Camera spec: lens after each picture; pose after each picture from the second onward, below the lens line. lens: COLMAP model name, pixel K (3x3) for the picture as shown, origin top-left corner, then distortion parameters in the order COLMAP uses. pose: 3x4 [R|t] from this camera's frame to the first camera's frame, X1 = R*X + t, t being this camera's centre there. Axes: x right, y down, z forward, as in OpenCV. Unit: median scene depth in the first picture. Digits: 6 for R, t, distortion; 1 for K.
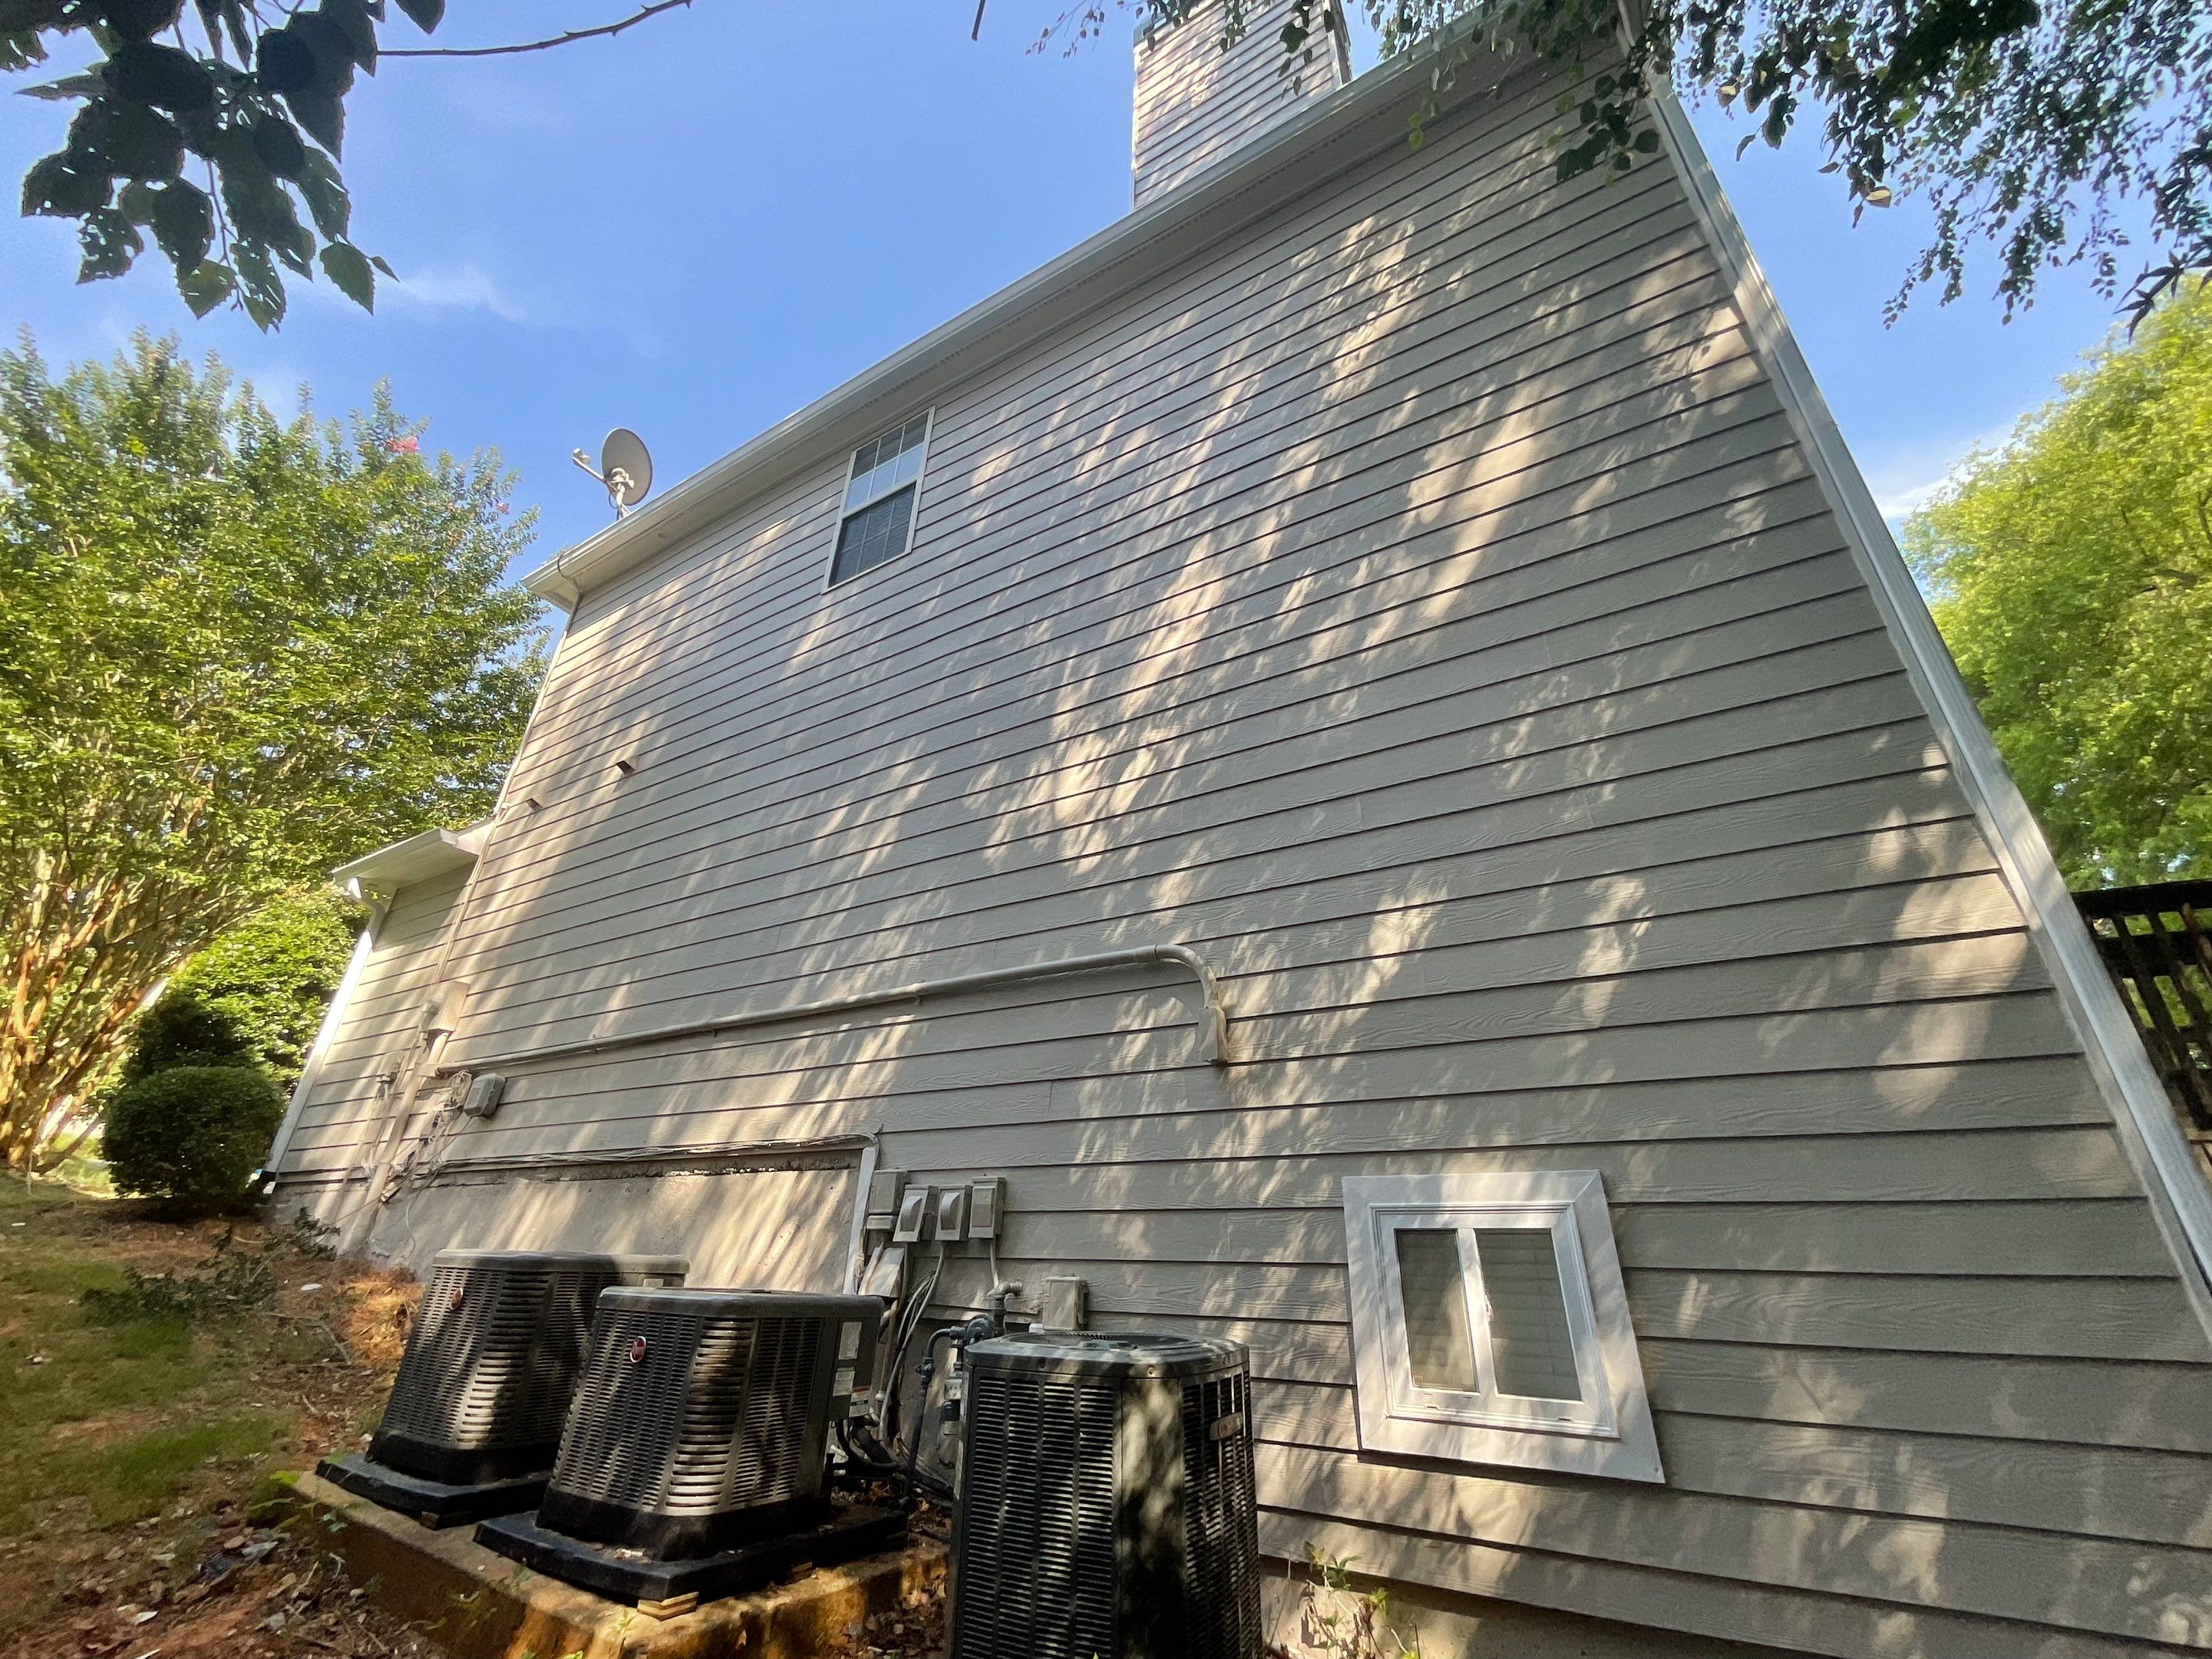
lens RADIAL K [[897.7, 0, 1107.3], [0, 897.7, 833.5], [0, 0, 1]] dist [-0.001506, 0.002123]
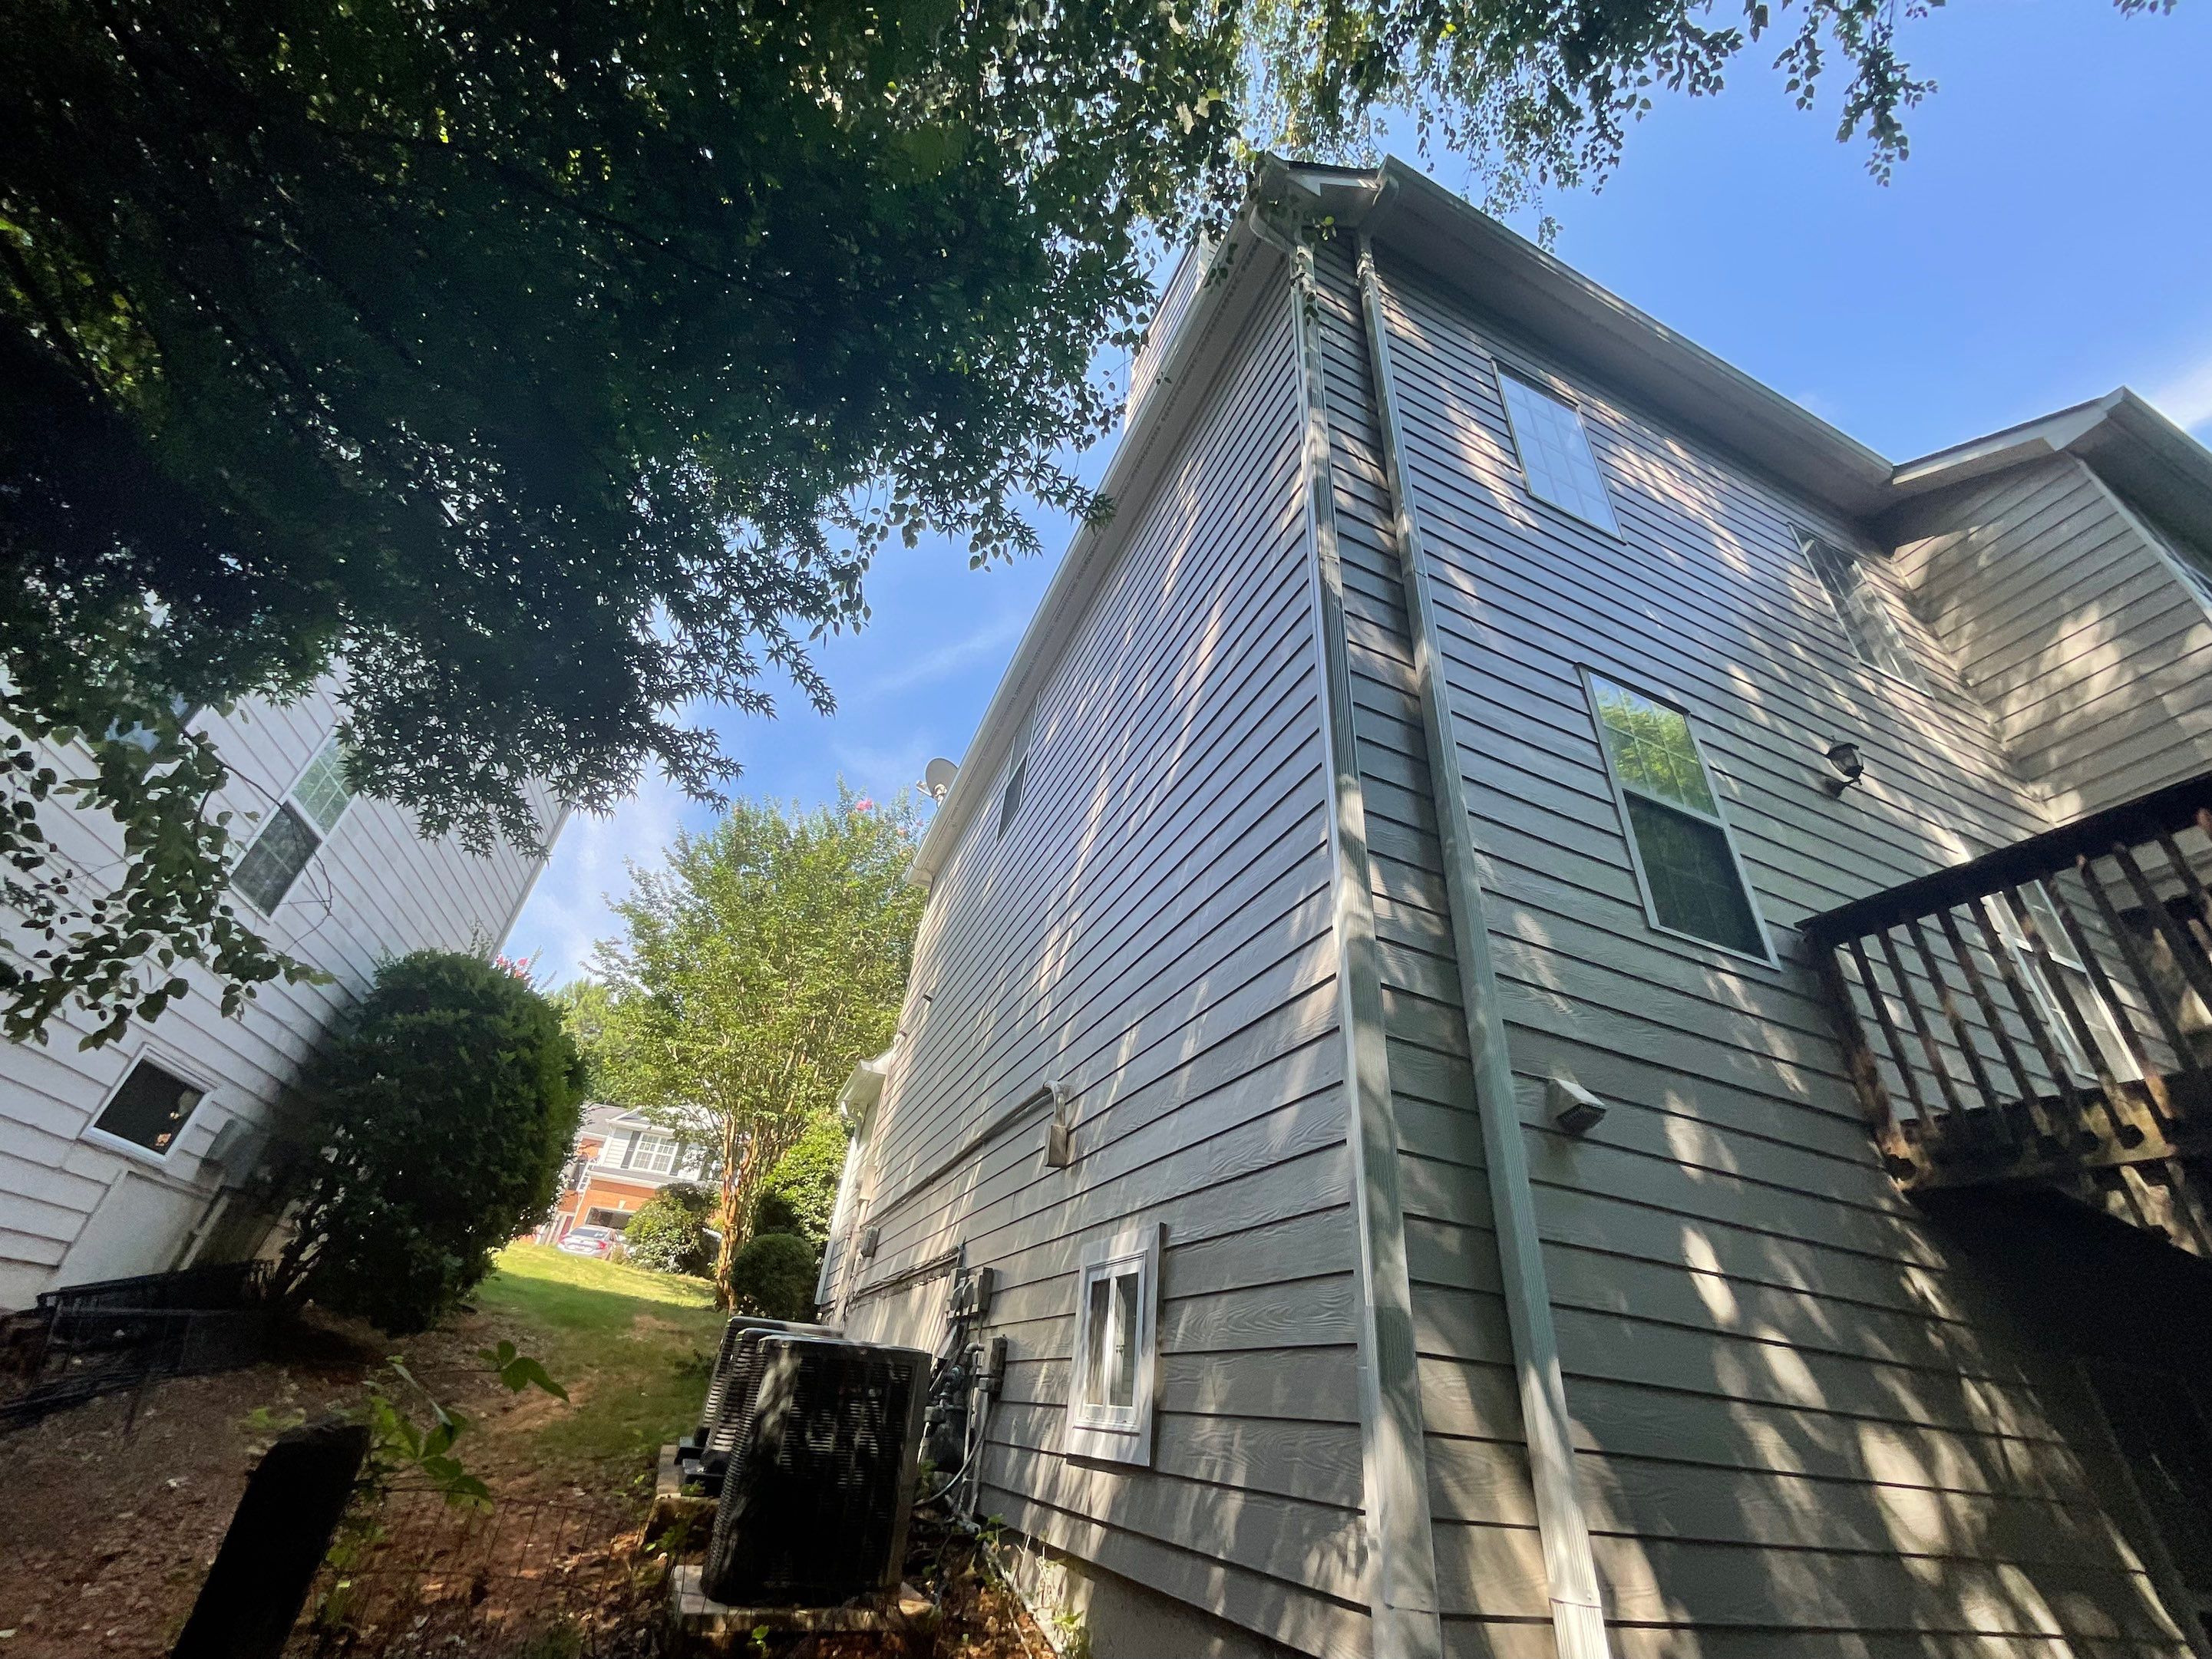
lens RADIAL K [[897.7, 0, 1103.9], [0, 897.7, 837.8], [0, 0, 1]] dist [-0.001506, 0.002123]
pose [[0.806894, -0.287871, -0.515802, 1.209982], [0.205682, 0.955490, -0.211504, 0.101749], [0.553730, 0.064570, 0.830189, -0.125661]]
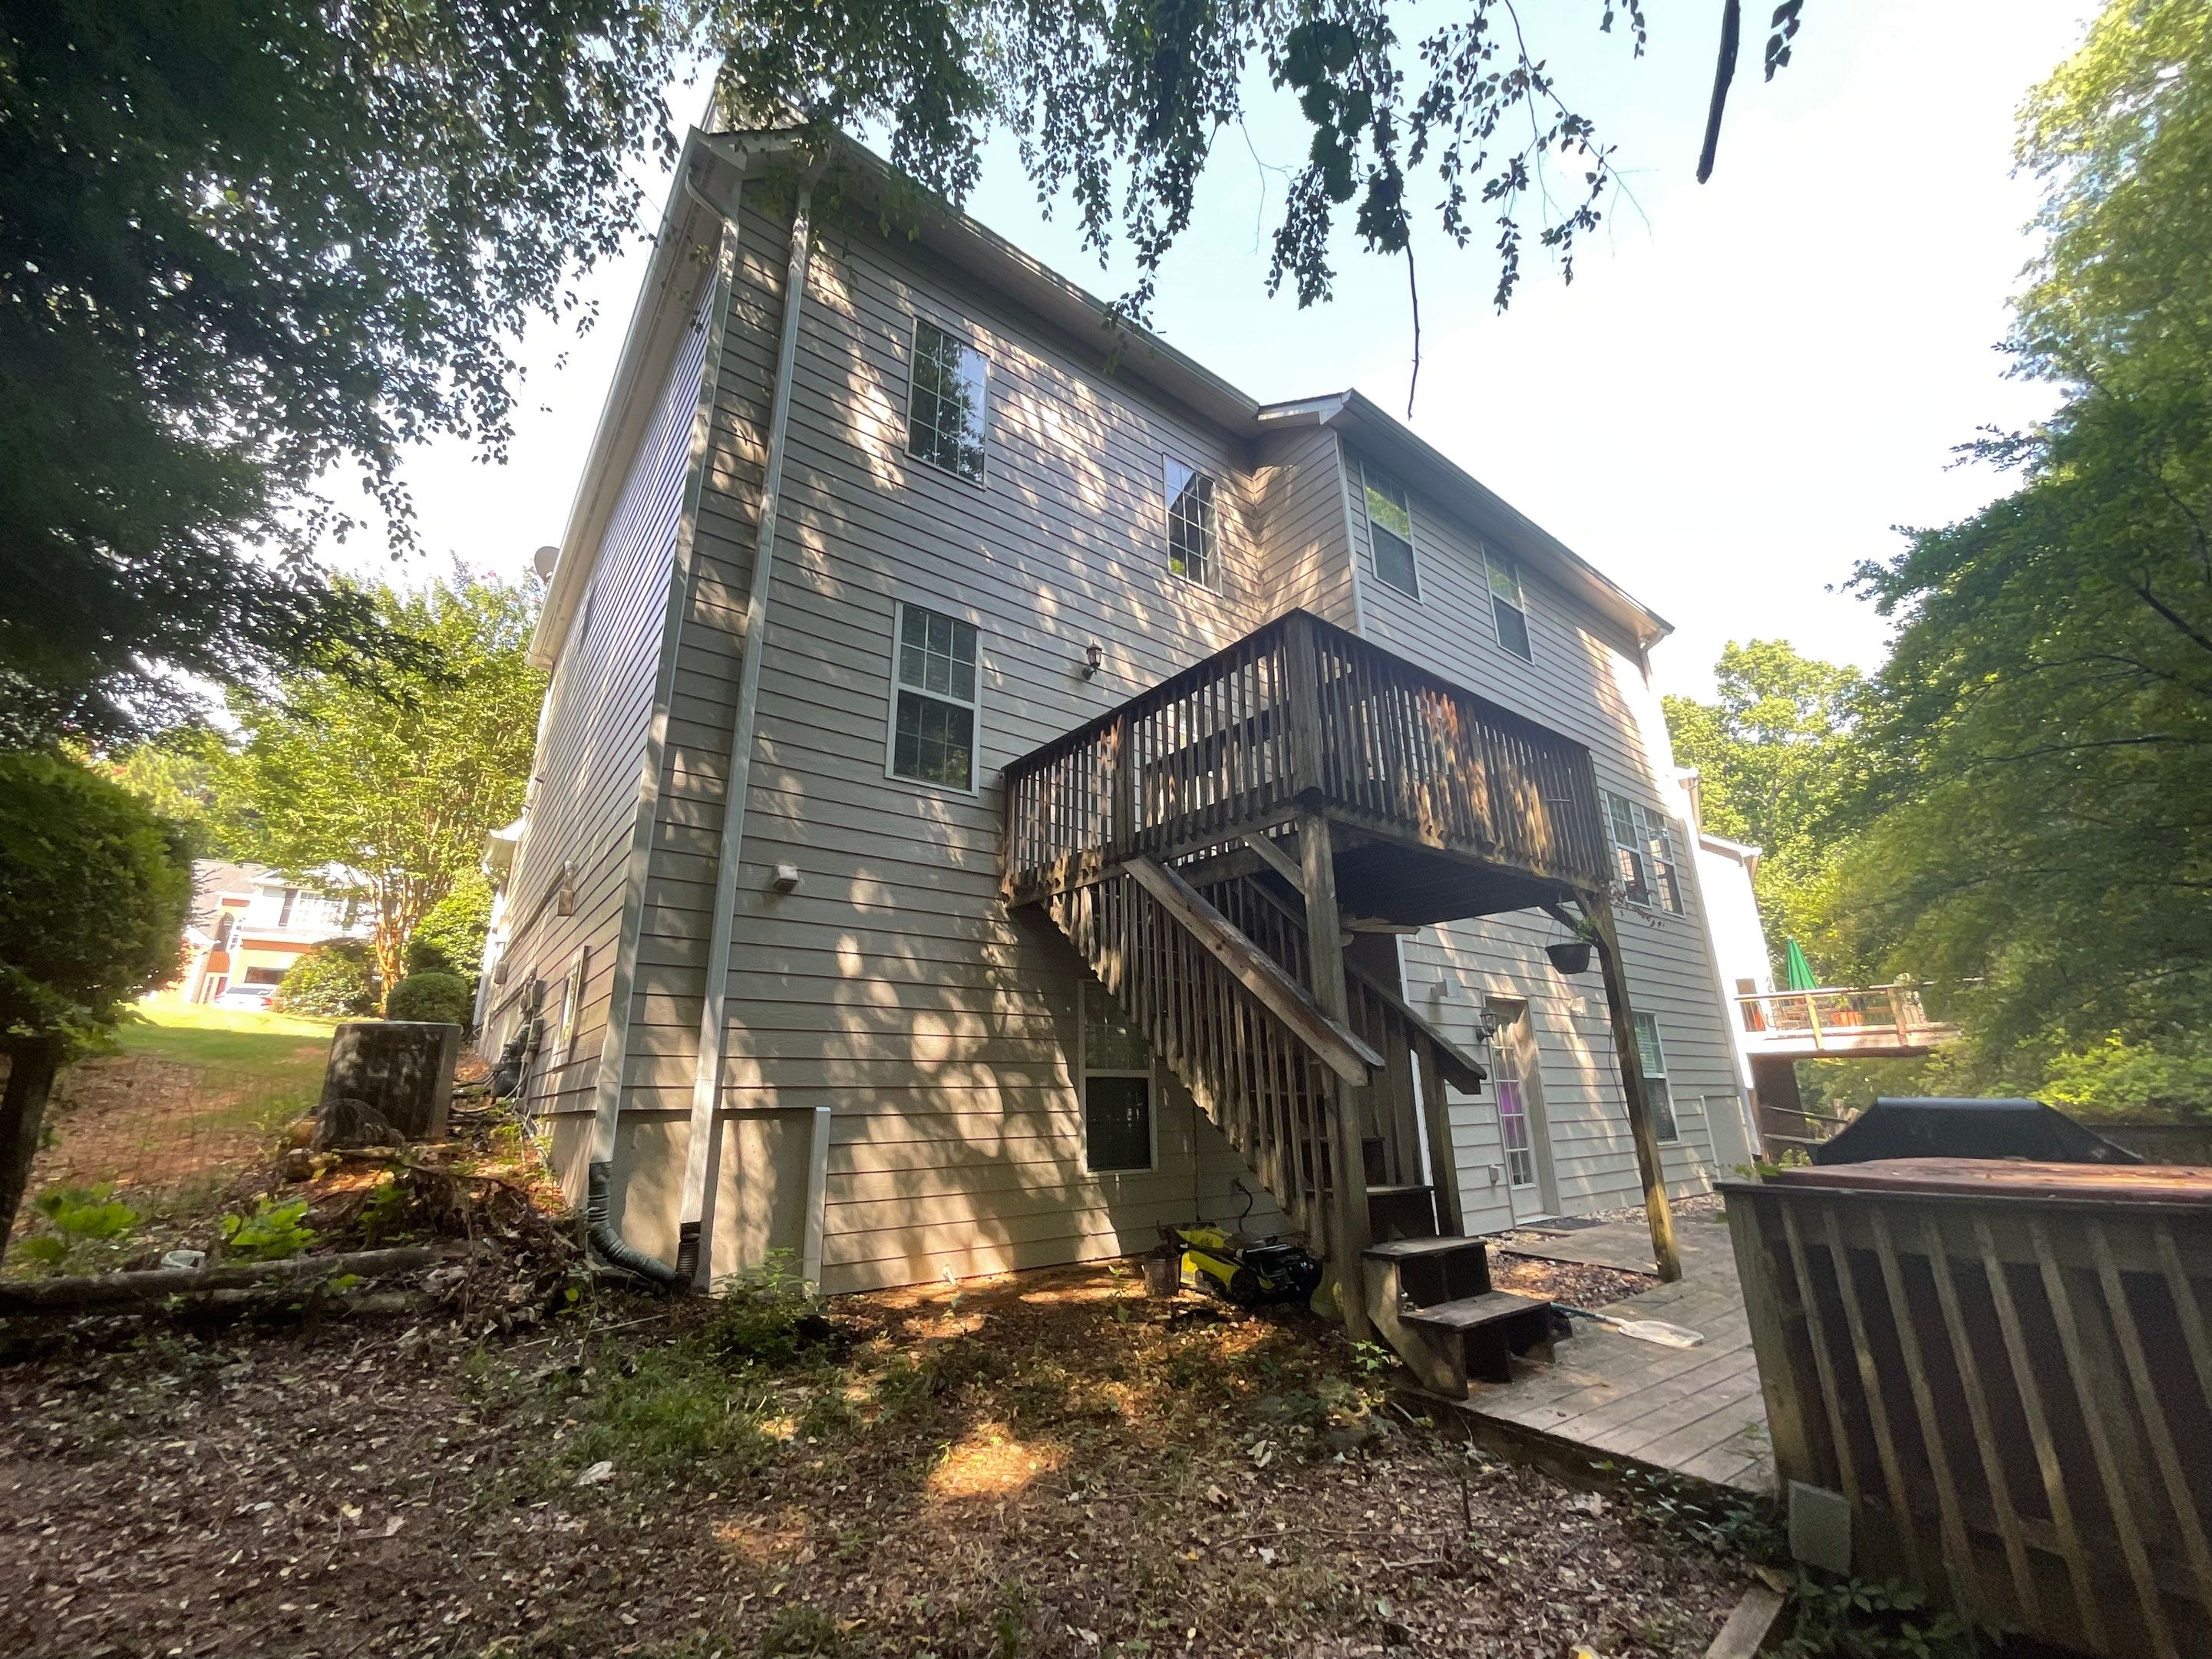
lens RADIAL K [[897.7, 0, 1108.0], [0, 897.7, 830.9], [0, 0, 1]] dist [-0.001506, 0.002123]
pose [[0.927734, -0.153857, -0.340055, 2.392920], [0.204588, 0.971644, 0.118536, 0.092175], [0.312175, -0.179542, 0.932905, -0.590250]]
